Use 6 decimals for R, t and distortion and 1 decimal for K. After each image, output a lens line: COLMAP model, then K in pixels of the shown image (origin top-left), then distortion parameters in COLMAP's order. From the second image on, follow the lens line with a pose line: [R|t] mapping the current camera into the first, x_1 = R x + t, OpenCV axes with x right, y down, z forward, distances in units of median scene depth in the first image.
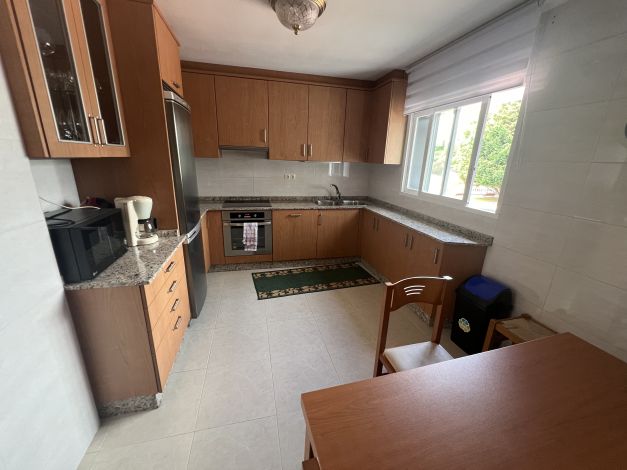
lens RADIAL K [[252.9, 0, 312.1], [0, 252.9, 231.5], [0, 0, 1]] dist [0.000495, 0.000362]
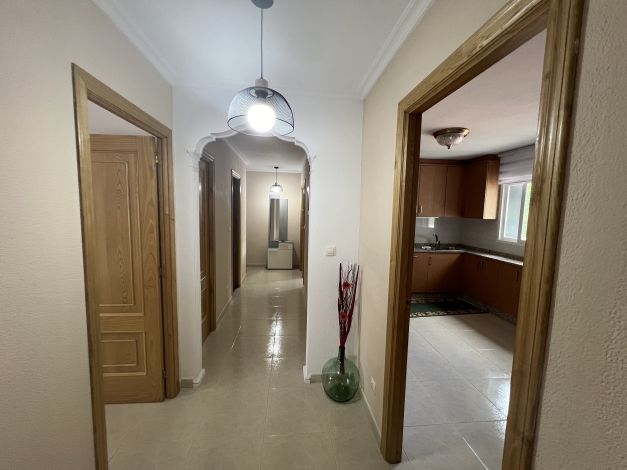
lens RADIAL K [[252.9, 0, 312.1], [0, 252.9, 231.5], [0, 0, 1]] dist [0.000495, 0.000362]
pose [[0.990706, 0.001615, -0.136013, -0.418129], [-0.027788, 0.981245, -0.190749, 0.073797], [0.133154, 0.192756, 0.972170, -0.390275]]
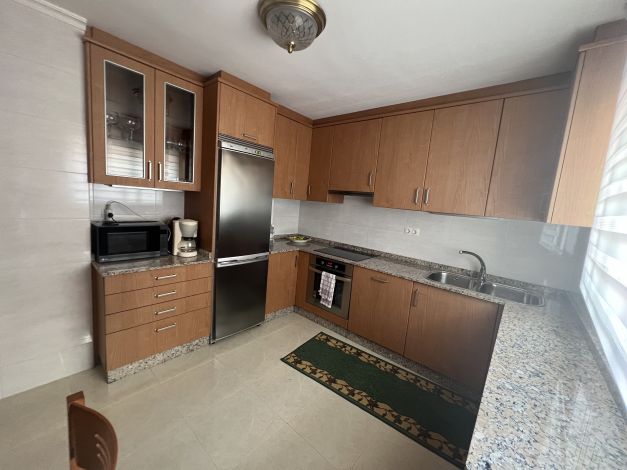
lens RADIAL K [[253.6, 0, 317.8], [0, 253.6, 233.1], [0, 0, 1]] dist [-0.002478, 0.000025]
pose [[0.580906, 0.124277, -0.804427, 0.414293], [-0.290305, 0.954916, -0.062114, -0.100050], [0.760441, 0.269612, 0.590795, 0.408202]]
